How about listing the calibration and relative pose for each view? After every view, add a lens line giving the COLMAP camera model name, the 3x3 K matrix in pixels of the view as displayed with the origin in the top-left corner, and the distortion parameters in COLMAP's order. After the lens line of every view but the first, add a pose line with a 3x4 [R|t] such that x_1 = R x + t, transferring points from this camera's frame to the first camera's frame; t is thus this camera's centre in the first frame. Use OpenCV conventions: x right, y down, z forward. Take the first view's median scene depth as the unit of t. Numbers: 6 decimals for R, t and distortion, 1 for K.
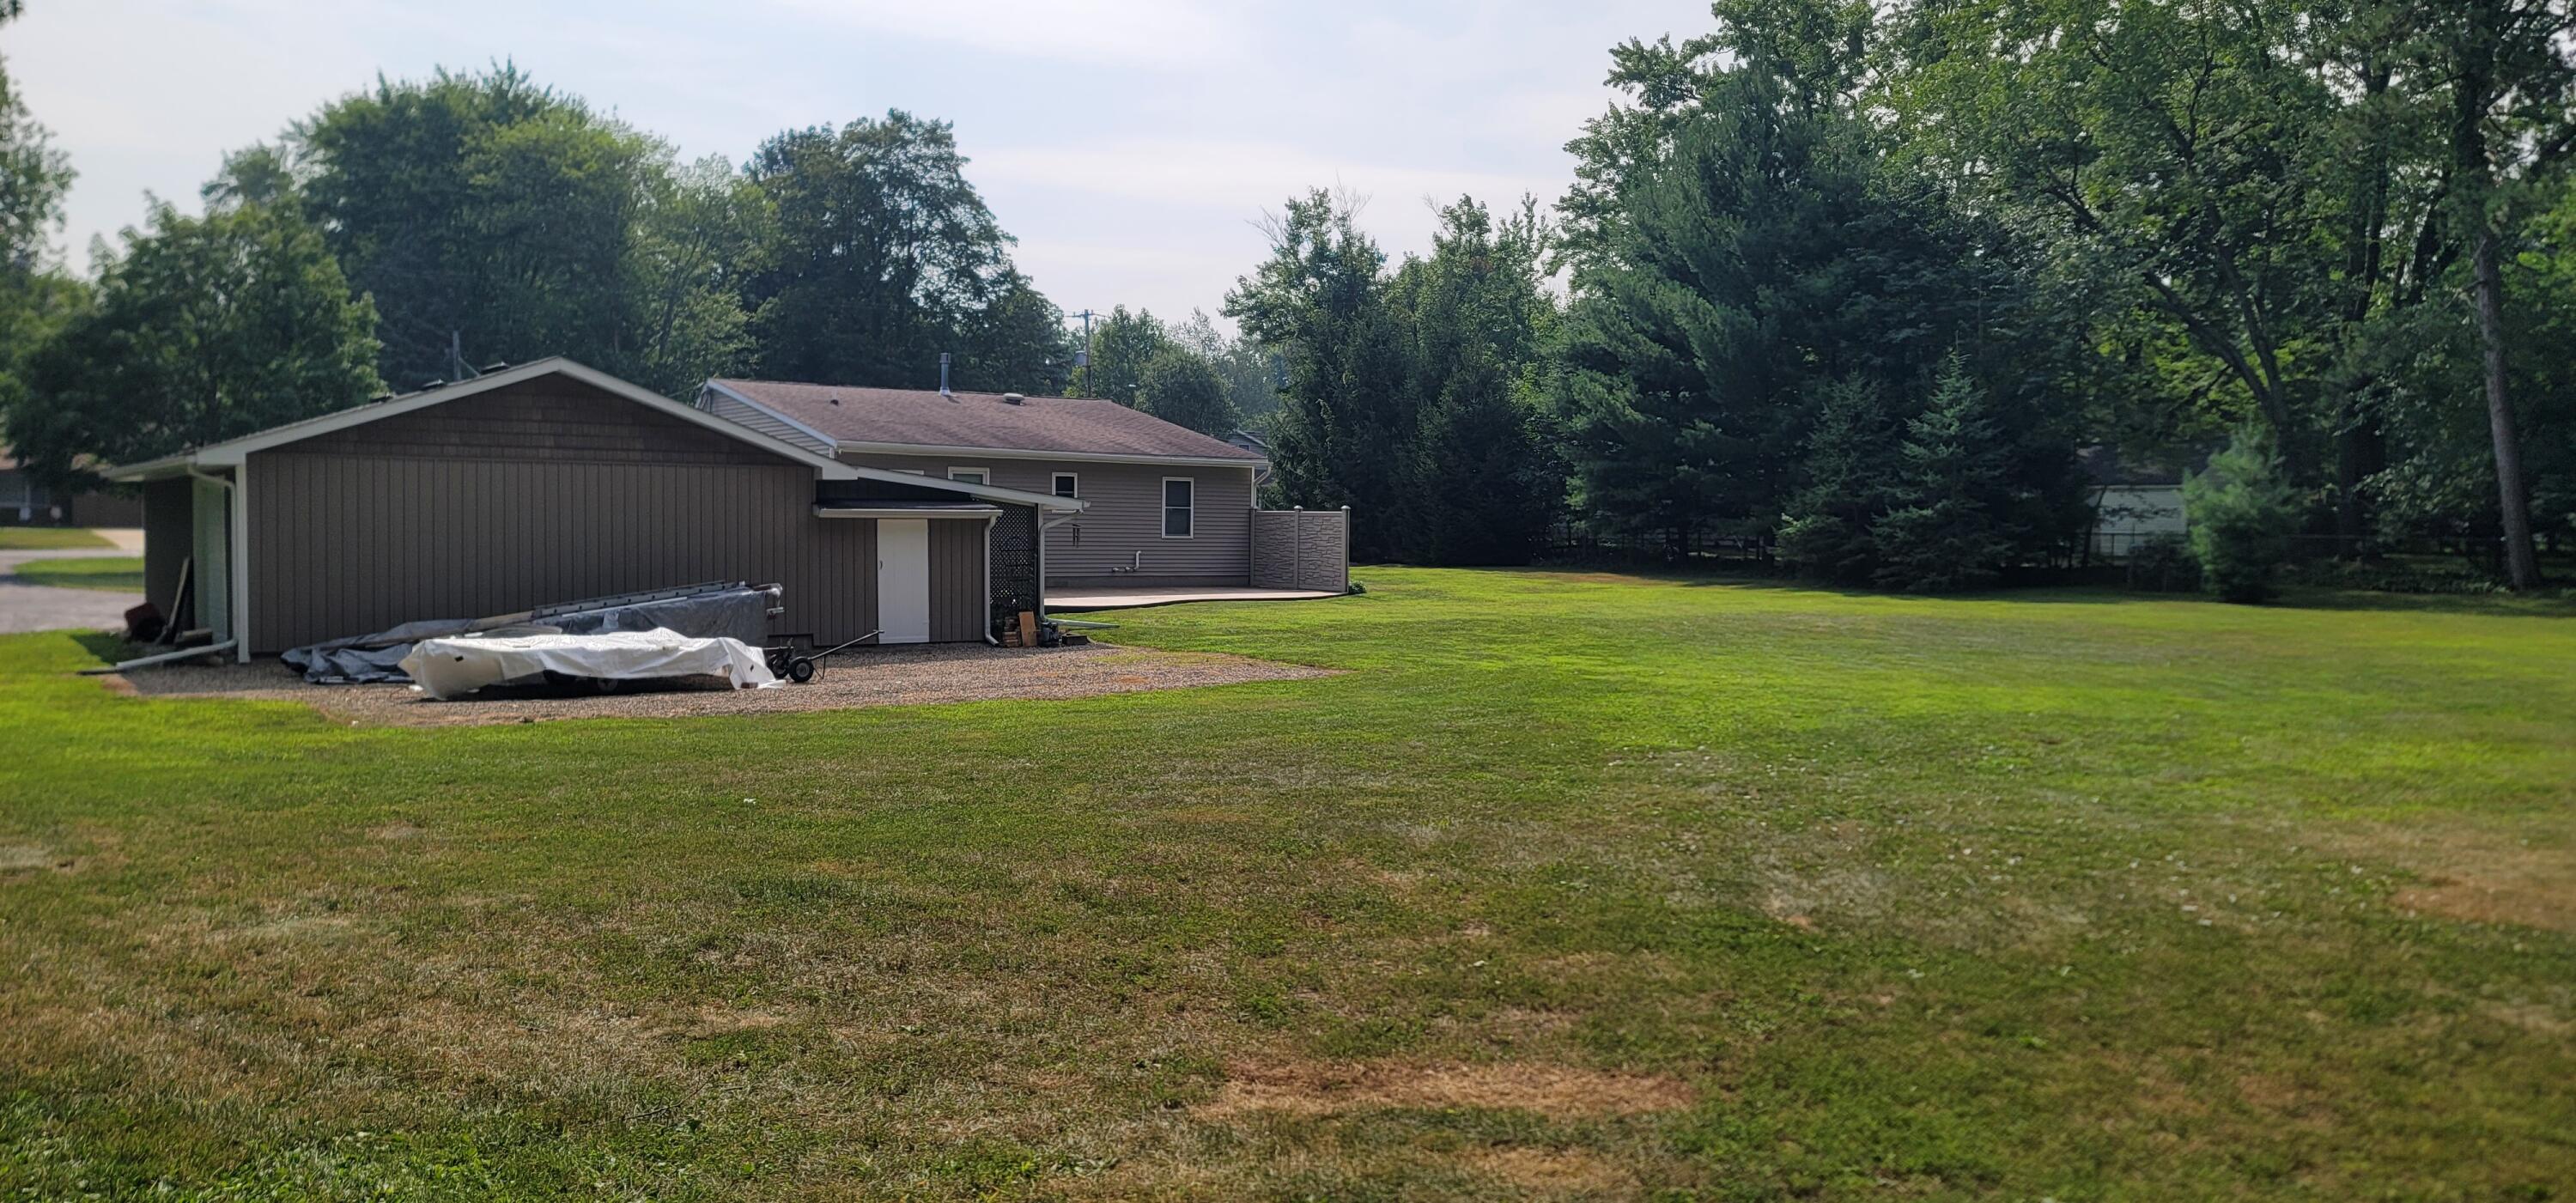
lens RADIAL K [[1885.8, 0, 1261.1], [0, 1885.8, 592.7], [0, 0, 1]] dist [0.090368, -0.066389]
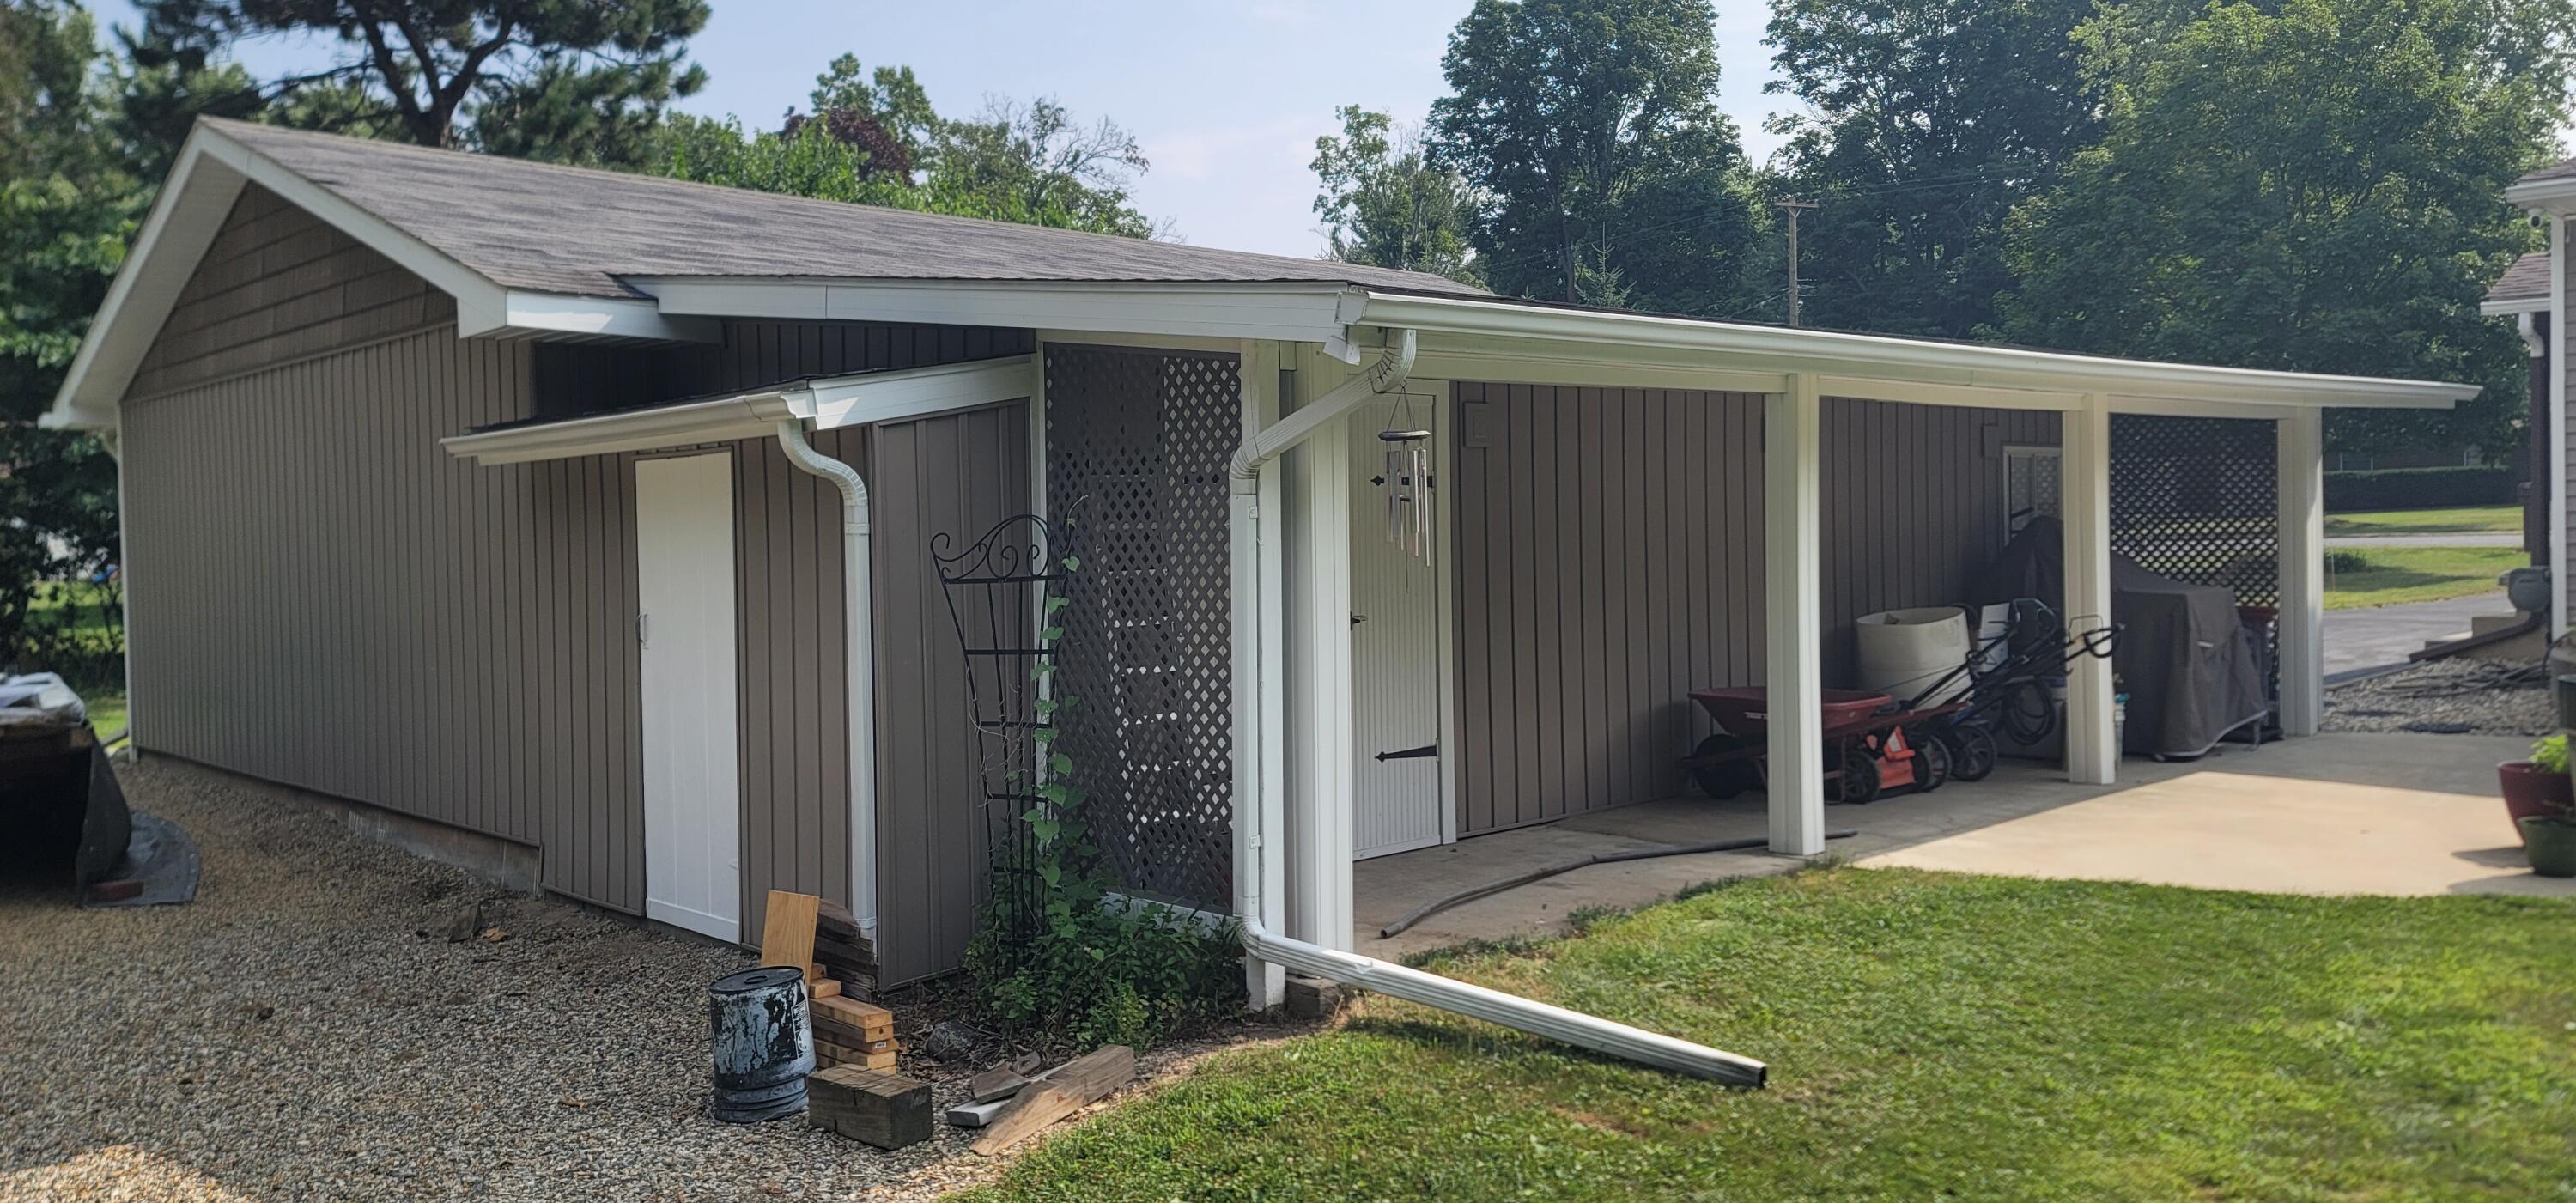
lens RADIAL K [[1885.8, 0, 1265.6], [0, 1885.8, 568.4], [0, 0, 1]] dist [0.090368, -0.066389]
pose [[0.127814, 0.011958, -0.991726, 0.064771], [-0.011439, 0.999879, 0.010582, -0.021348], [0.991732, 0.009992, 0.127935, 0.833383]]
